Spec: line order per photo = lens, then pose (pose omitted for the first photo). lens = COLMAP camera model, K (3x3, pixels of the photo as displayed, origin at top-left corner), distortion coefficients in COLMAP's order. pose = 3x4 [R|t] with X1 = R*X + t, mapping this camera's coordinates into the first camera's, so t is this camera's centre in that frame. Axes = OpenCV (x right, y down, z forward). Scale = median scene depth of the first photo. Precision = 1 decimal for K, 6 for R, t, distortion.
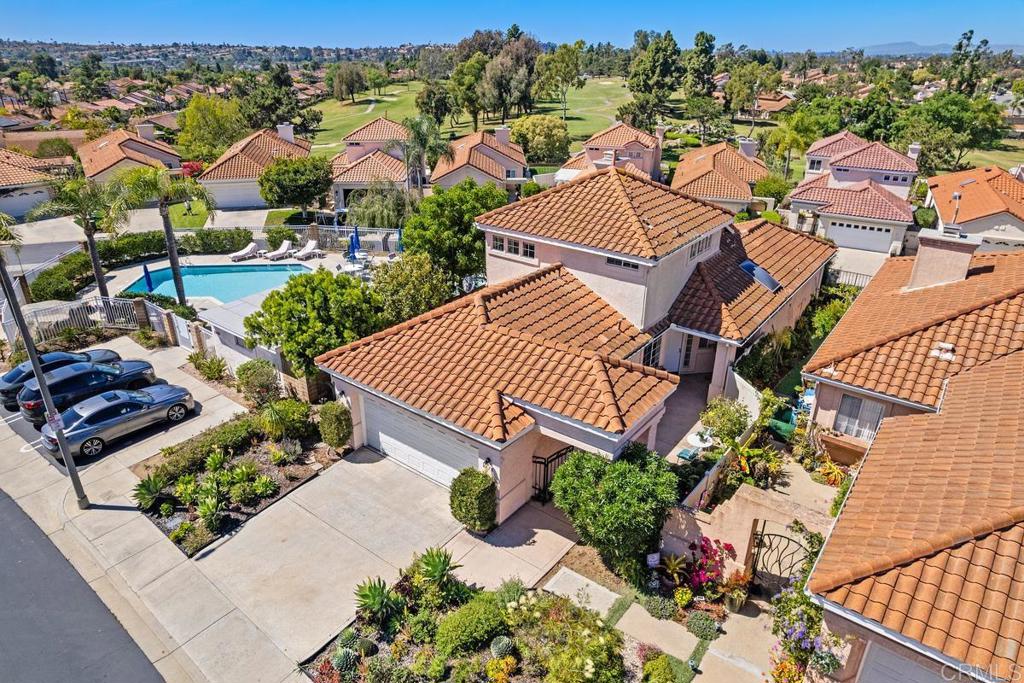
lens RADIAL K [[657.3, 0, 507.6], [0, 657.3, 344.4], [0, 0, 1]] dist [-0.080571, 0.074465]
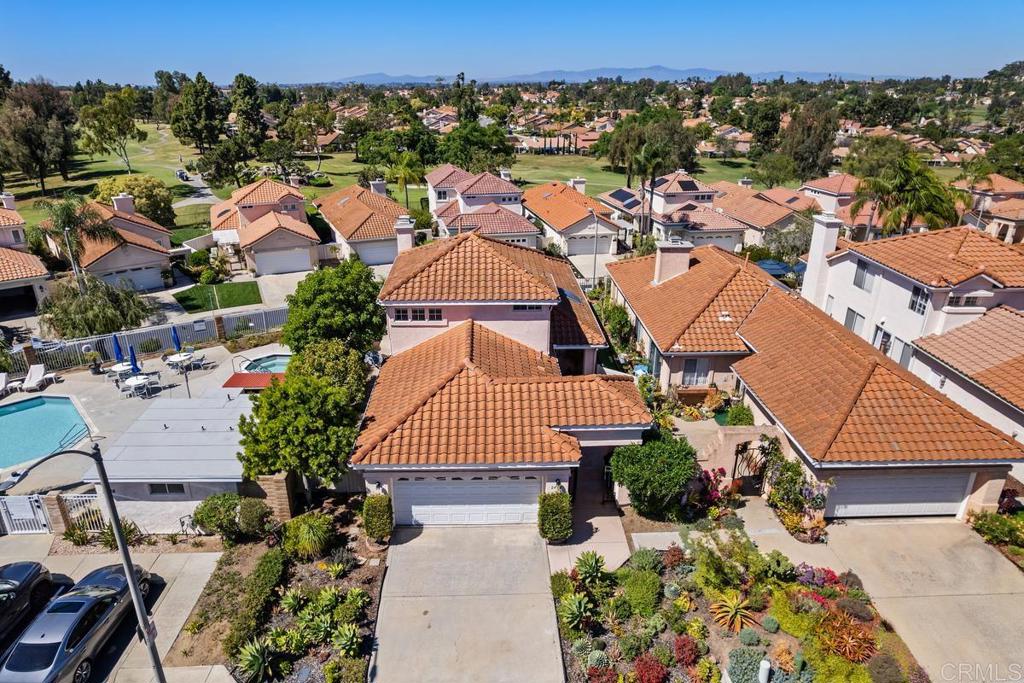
lens RADIAL K [[657.3, 0, 507.6], [0, 657.3, 344.4], [0, 0, 1]] dist [-0.080571, 0.074465]
pose [[0.769351, -0.243562, 0.590573, -0.549204], [0.268521, 0.962127, 0.046989, -0.111570], [-0.579651, 0.122430, 0.805615, 0.015345]]
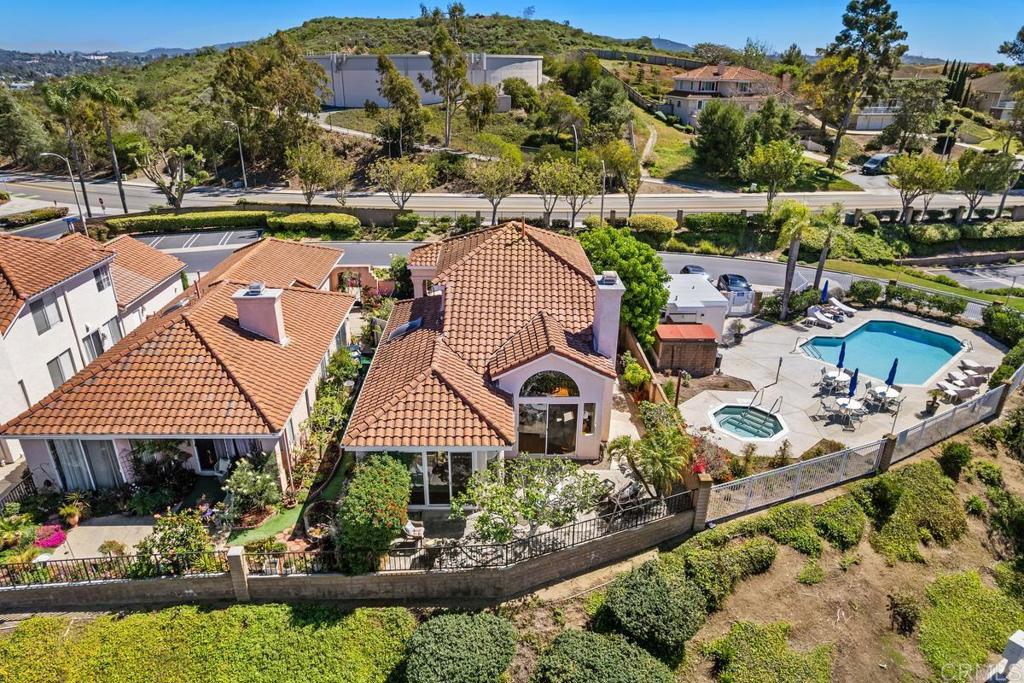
lens RADIAL K [[657.3, 0, 507.6], [0, 657.3, 344.4], [0, 0, 1]] dist [-0.080571, 0.074465]
pose [[-0.777041, 0.237528, -0.582913, 0.998543], [-0.277167, 0.702339, 0.655666, -0.955835], [0.565142, 0.671044, -0.479911, 1.792841]]
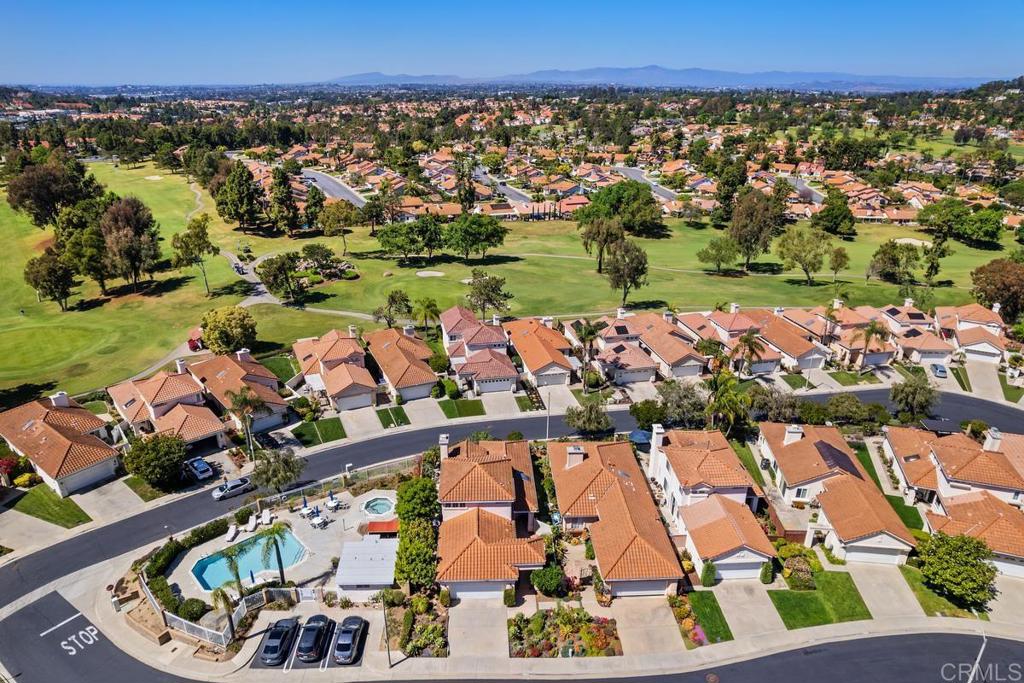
lens RADIAL K [[657.3, 0, 507.6], [0, 657.3, 344.4], [0, 0, 1]] dist [-0.080571, 0.074465]
pose [[0.765520, -0.244990, 0.594944, -1.244894], [0.267738, 0.962105, 0.051681, -0.856101], [-0.585060, 0.119726, 0.802104, -1.322552]]
